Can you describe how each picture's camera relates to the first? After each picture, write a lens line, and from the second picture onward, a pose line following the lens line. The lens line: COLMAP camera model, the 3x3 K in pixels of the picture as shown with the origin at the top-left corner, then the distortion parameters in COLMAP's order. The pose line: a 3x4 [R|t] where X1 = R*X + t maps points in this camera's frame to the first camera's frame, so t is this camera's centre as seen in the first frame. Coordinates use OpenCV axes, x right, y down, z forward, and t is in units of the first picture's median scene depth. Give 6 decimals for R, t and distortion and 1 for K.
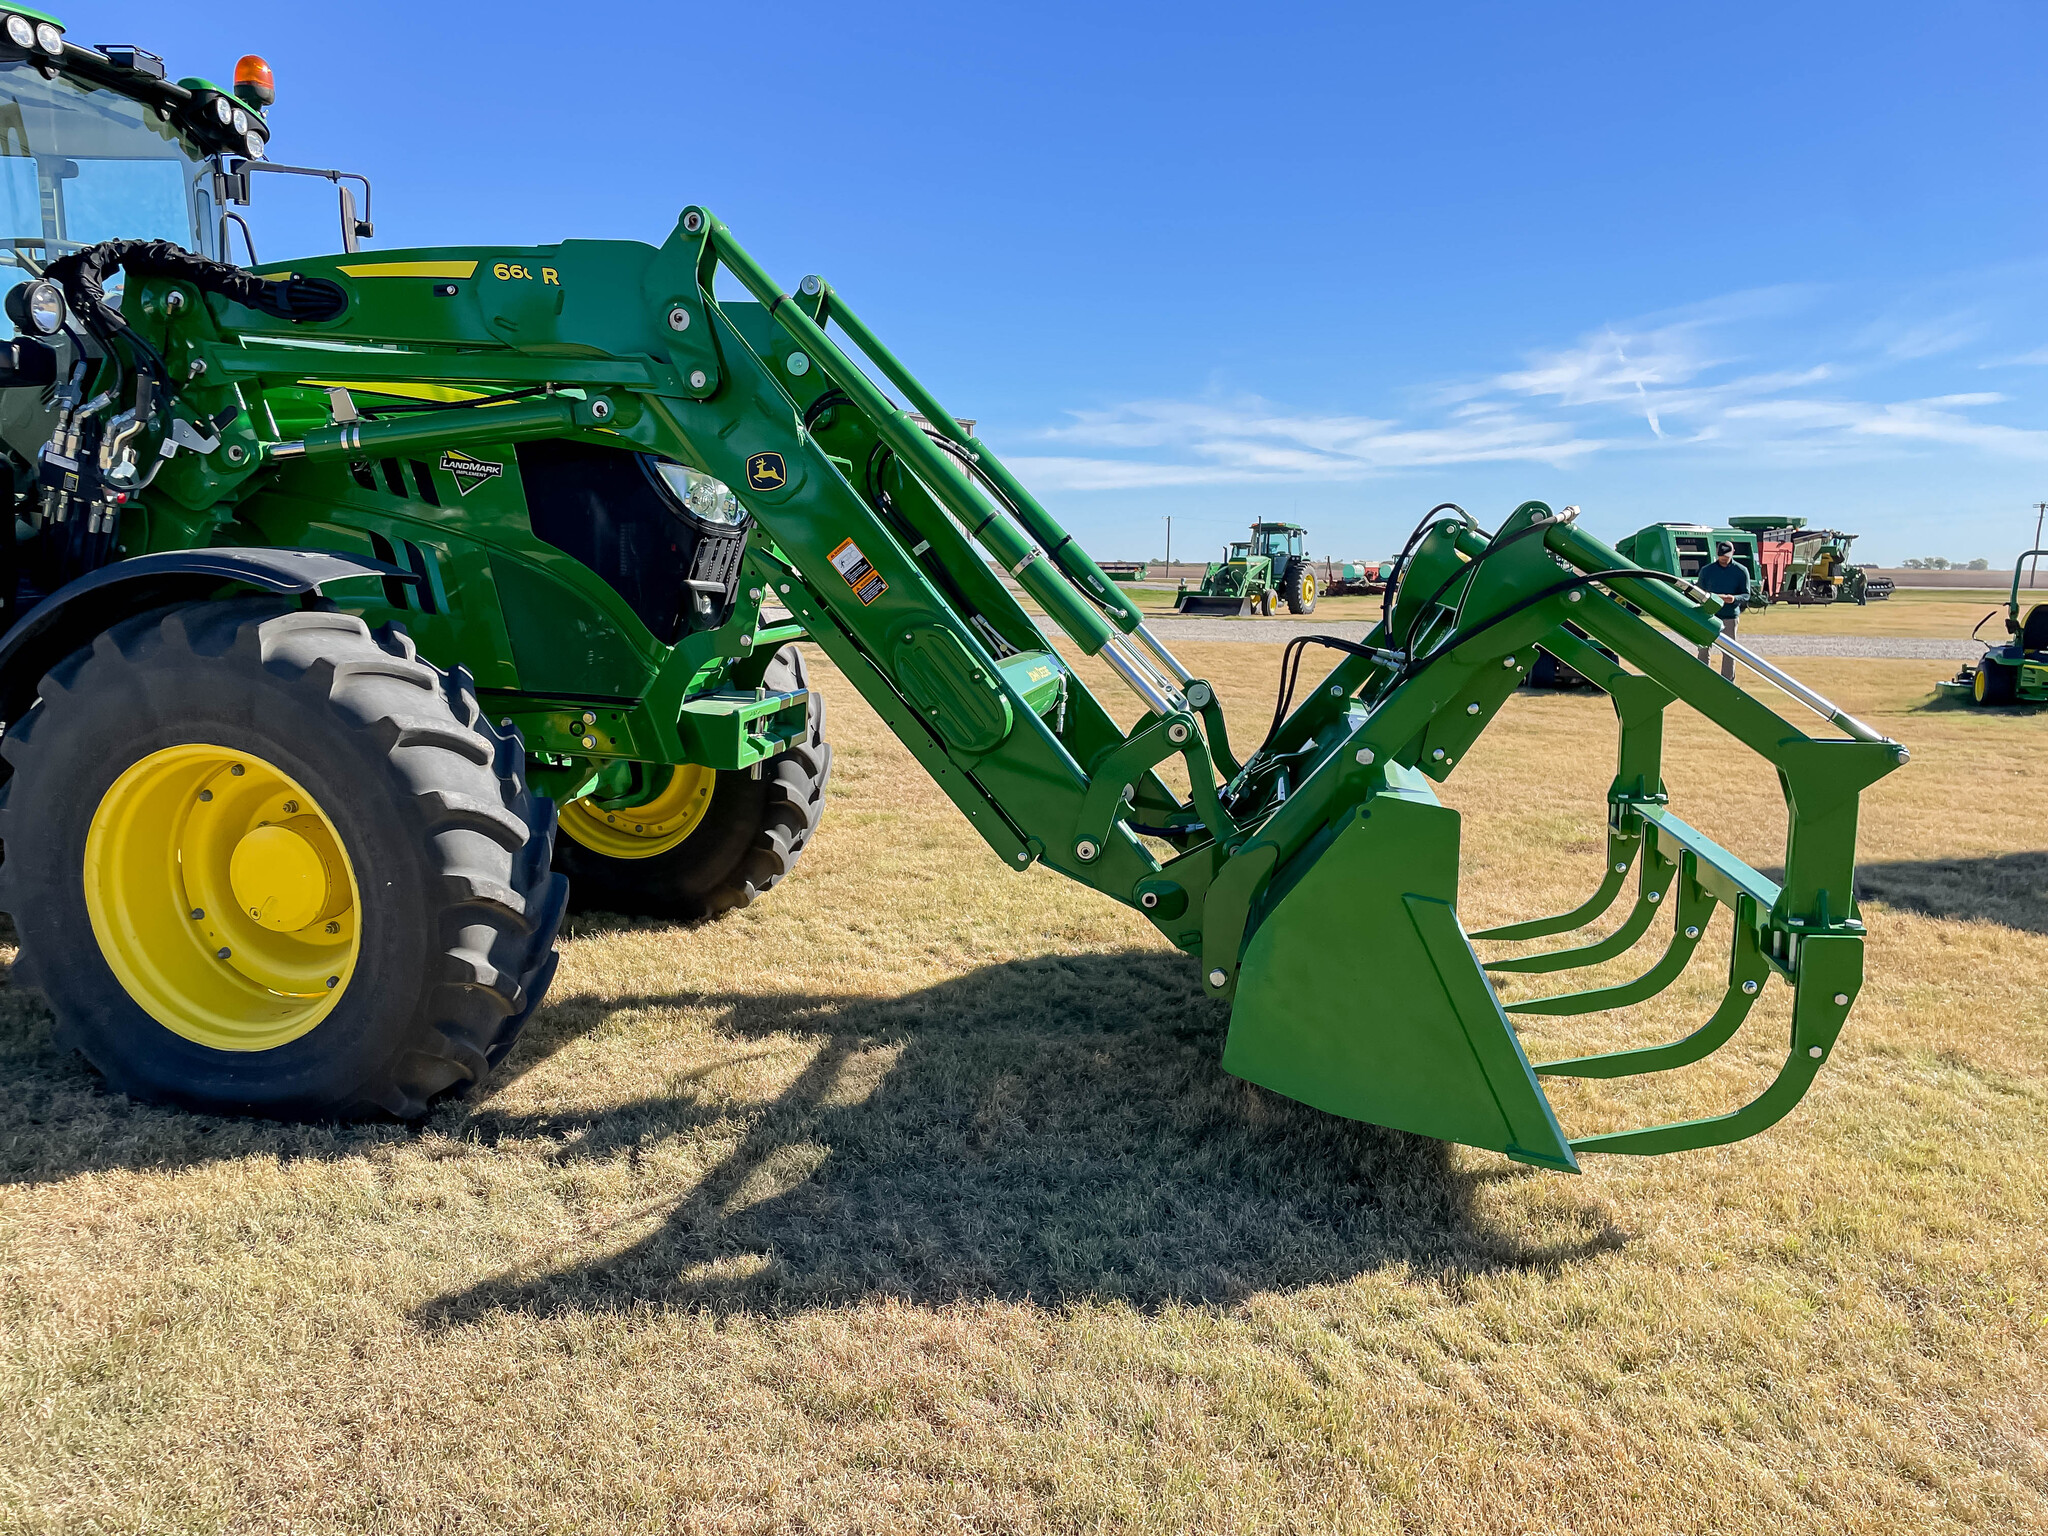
lens RADIAL K [[1600.9, 0, 1001.4], [0, 1600.9, 740.9], [0, 0, 1]] dist [0.103084, -0.117828]
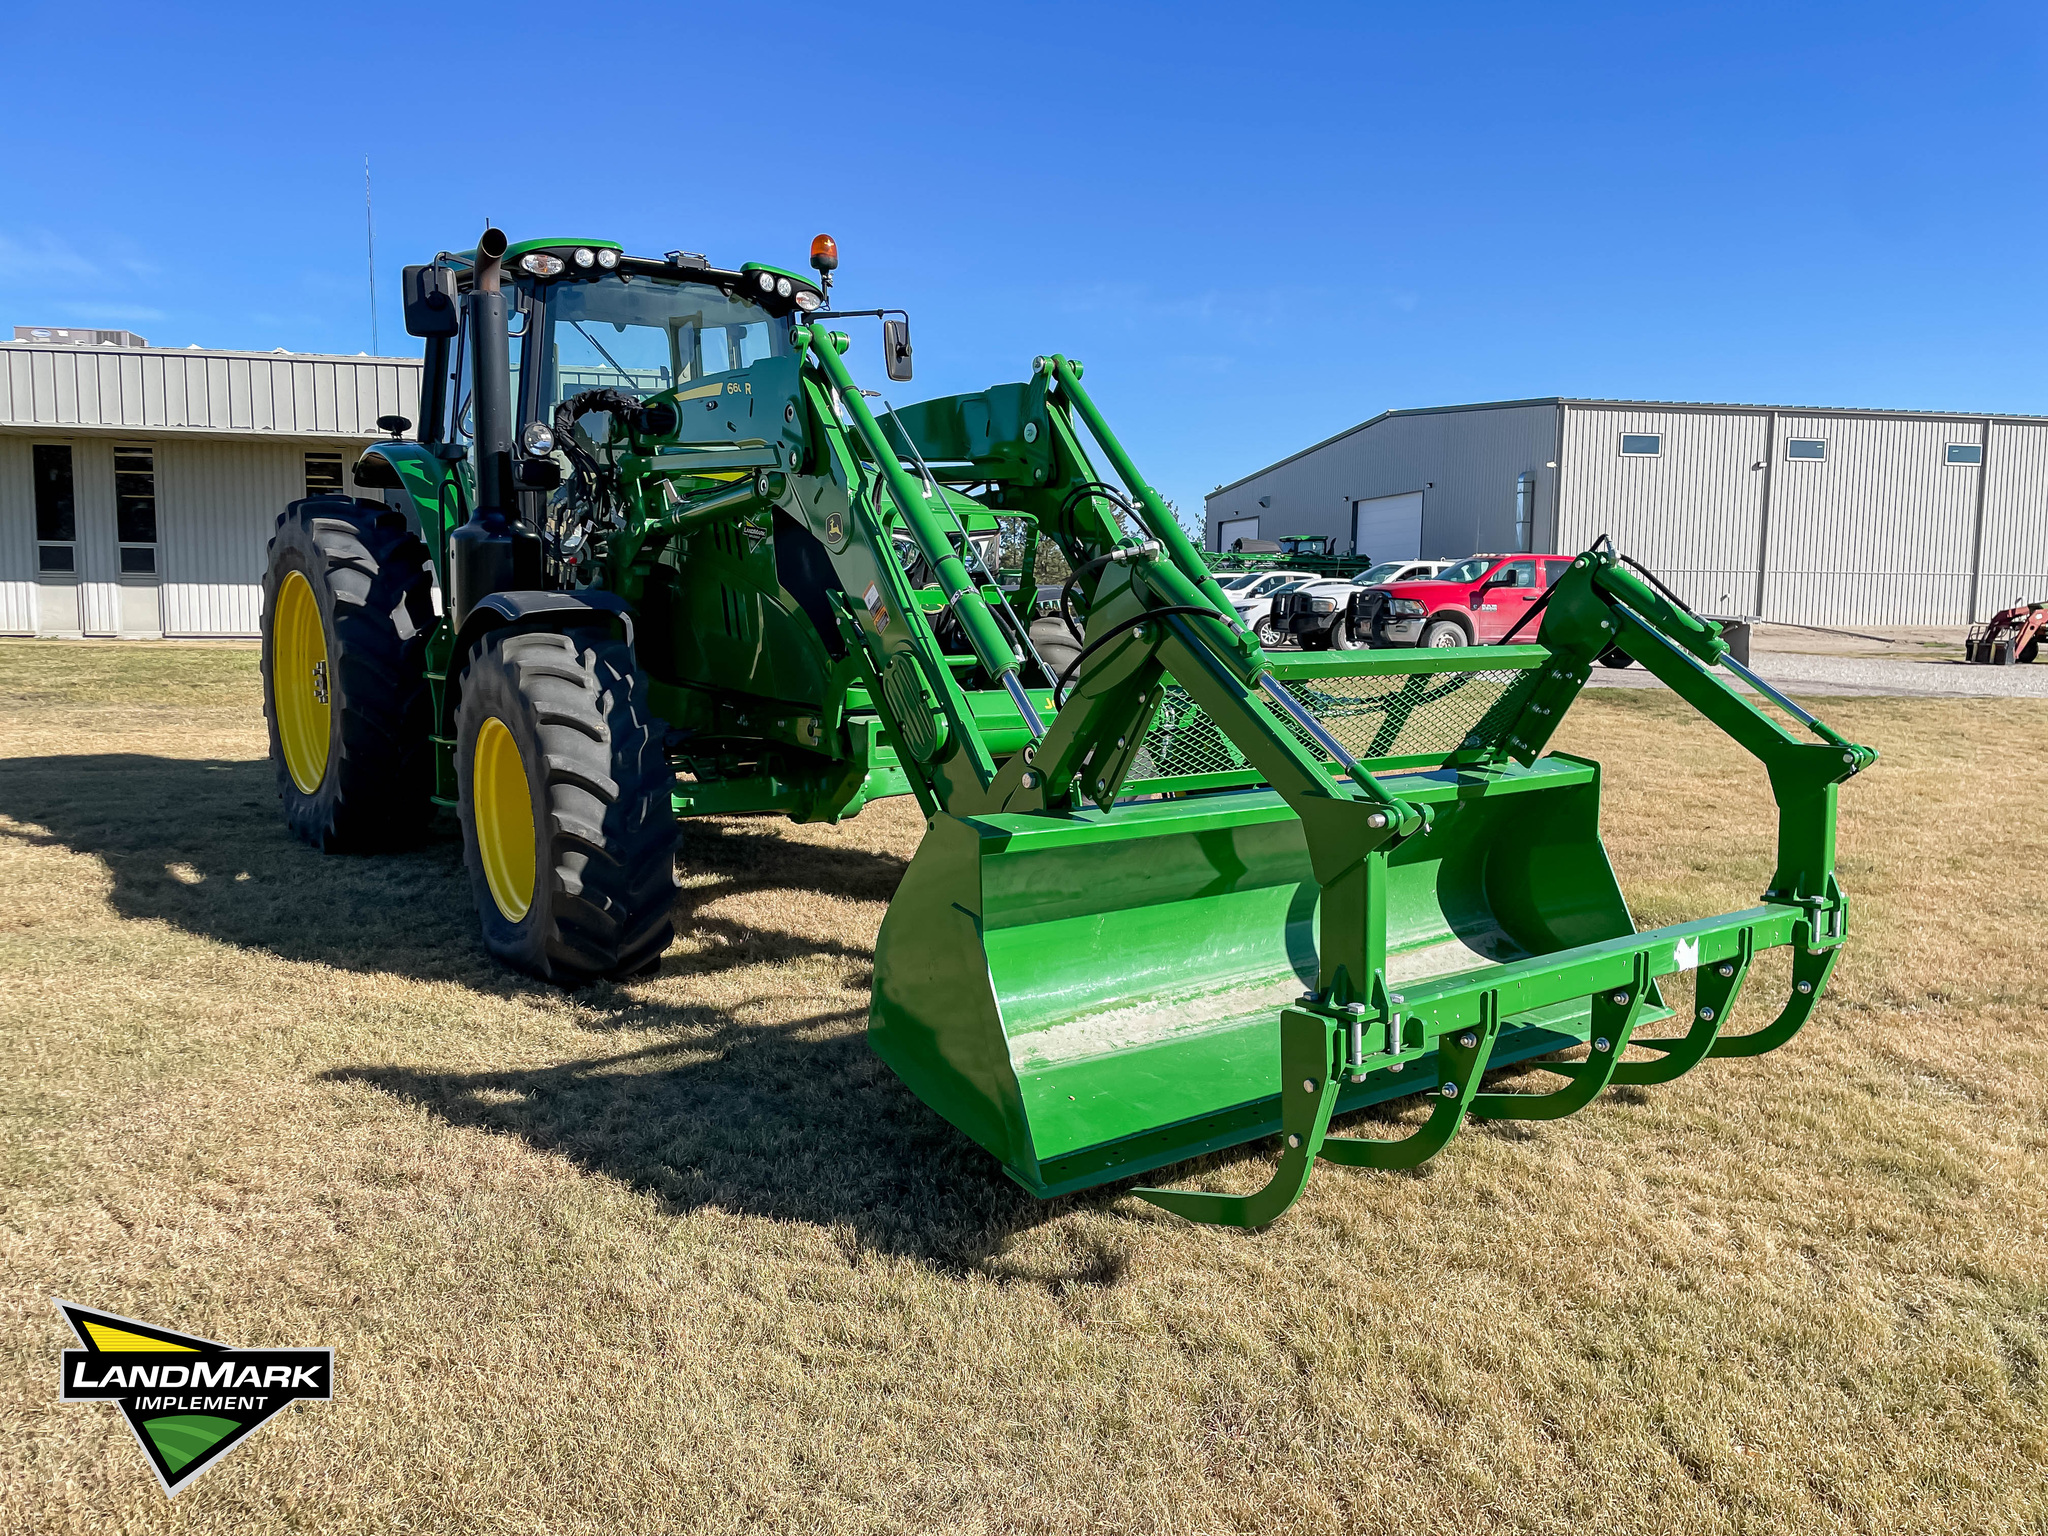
lens RADIAL K [[1600.9, 0, 1001.4], [0, 1600.9, 740.9], [0, 0, 1]] dist [0.103084, -0.117828]
pose [[0.731521, 0.061054, -0.679080, 0.893794], [-0.082345, 0.996603, 0.000898, -0.016338], [0.676829, 0.055262, 0.734063, 0.201042]]
